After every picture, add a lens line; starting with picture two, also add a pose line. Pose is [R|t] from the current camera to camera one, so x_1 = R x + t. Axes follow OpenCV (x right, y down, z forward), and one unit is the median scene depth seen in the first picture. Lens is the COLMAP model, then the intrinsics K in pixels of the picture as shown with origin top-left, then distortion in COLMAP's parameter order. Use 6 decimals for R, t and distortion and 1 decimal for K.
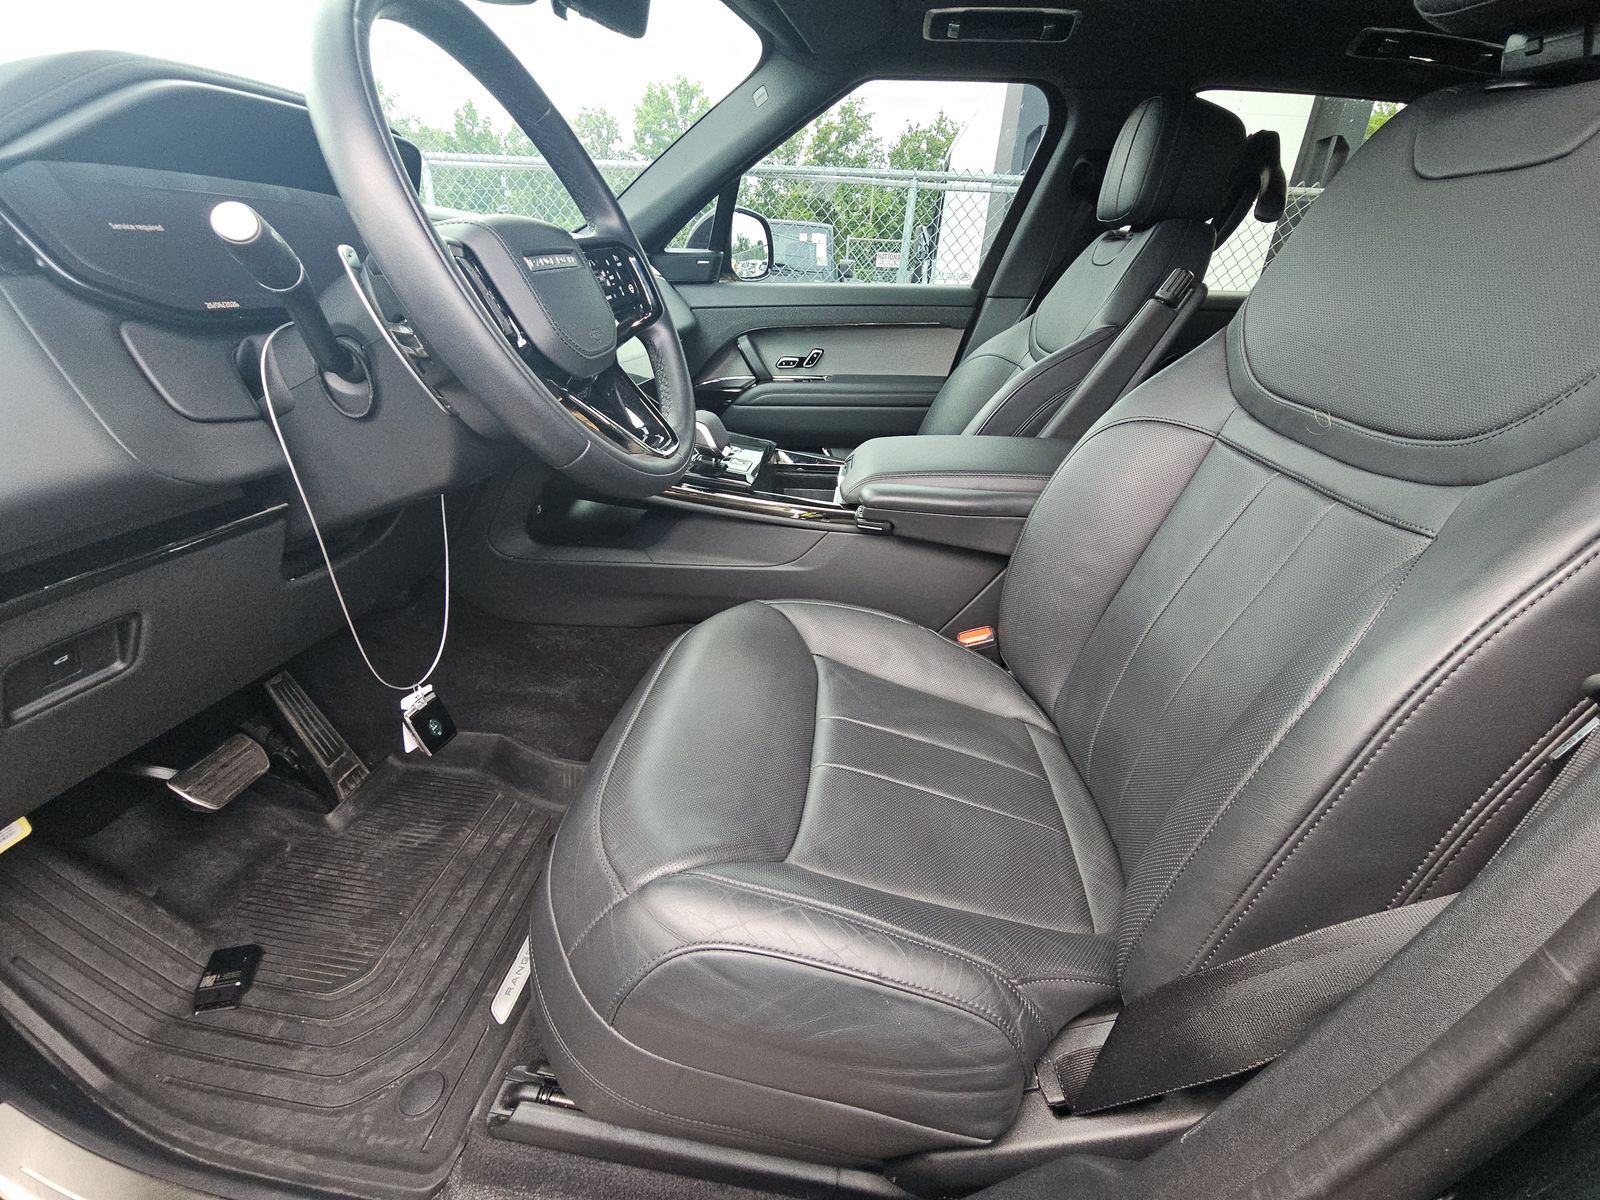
lens RADIAL K [[655.0, 0, 792.8], [0, 655.0, 592.8], [0, 0, 1]] dist [0.004737, -0.005309]
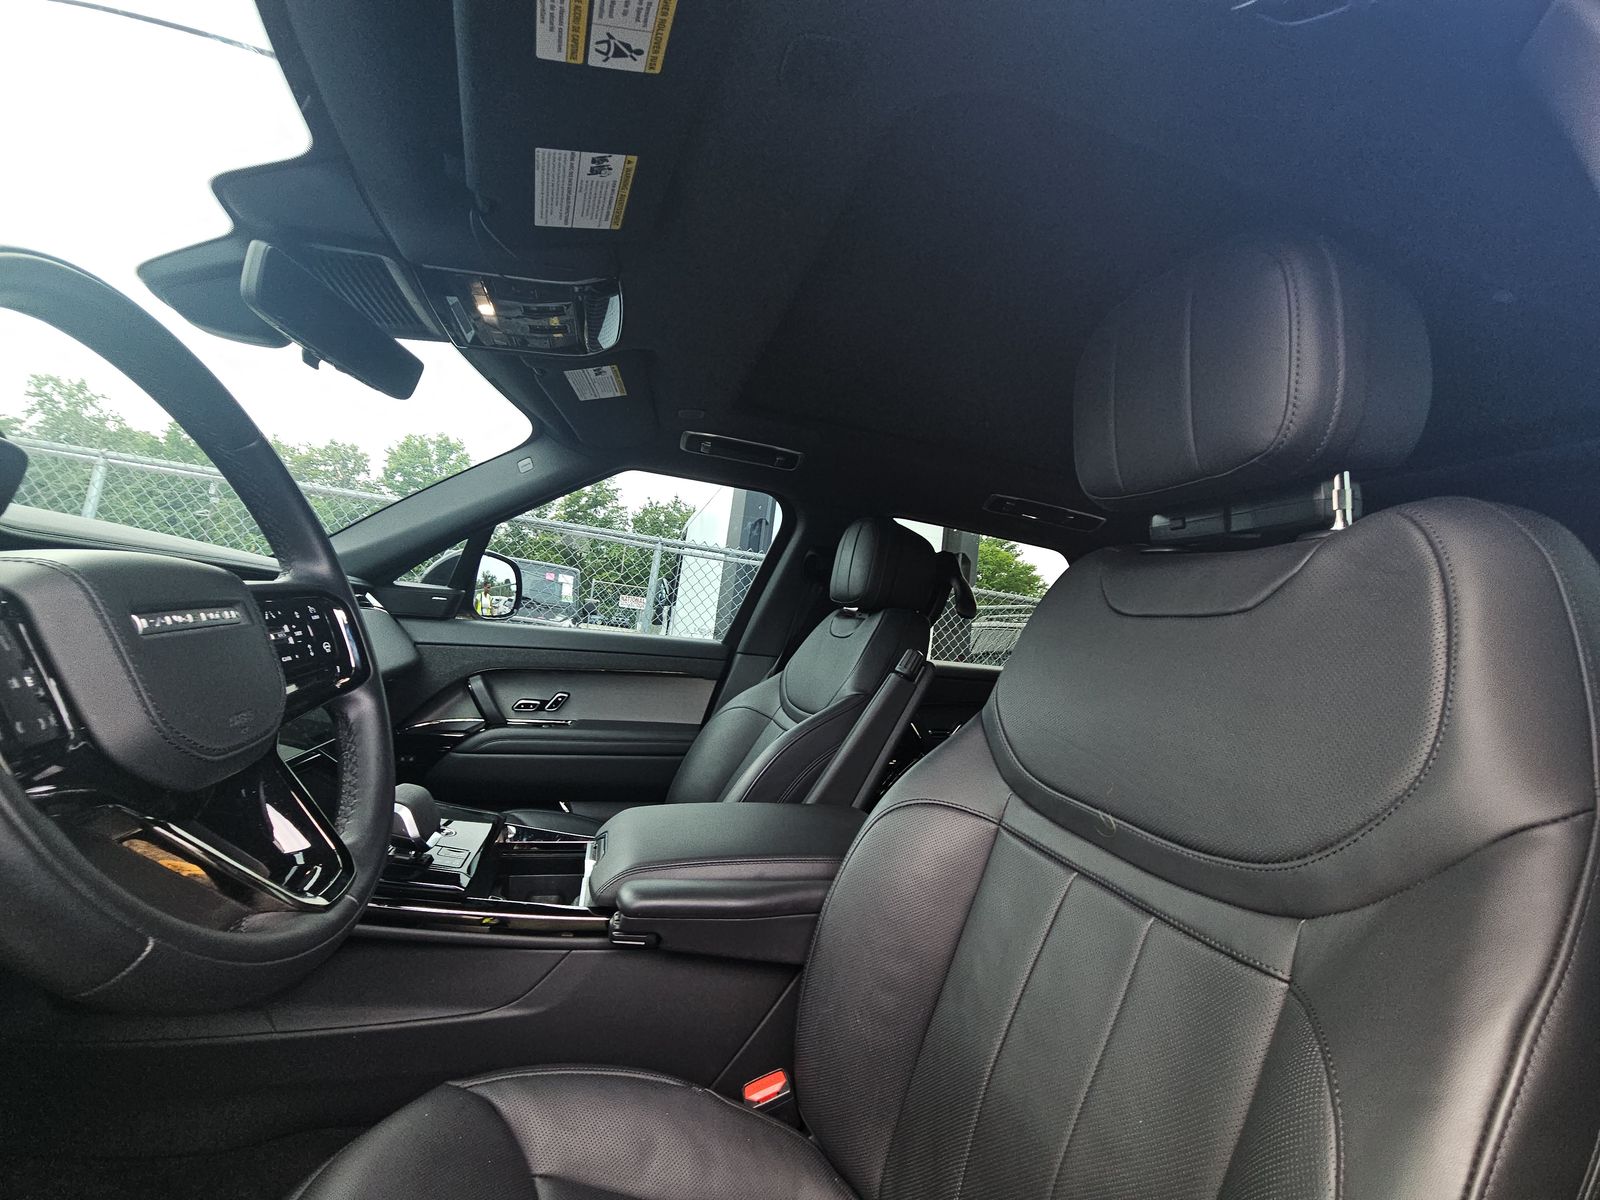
lens RADIAL K [[655.0, 0, 792.5], [0, 655.0, 588.2], [0, 0, 1]] dist [0.004737, -0.005309]
pose [[0.926900, 0.096346, 0.362731, -0.019180], [0.086908, 0.885119, -0.457177, -0.083288], [-0.365107, 0.455282, 0.812044, 0.101908]]
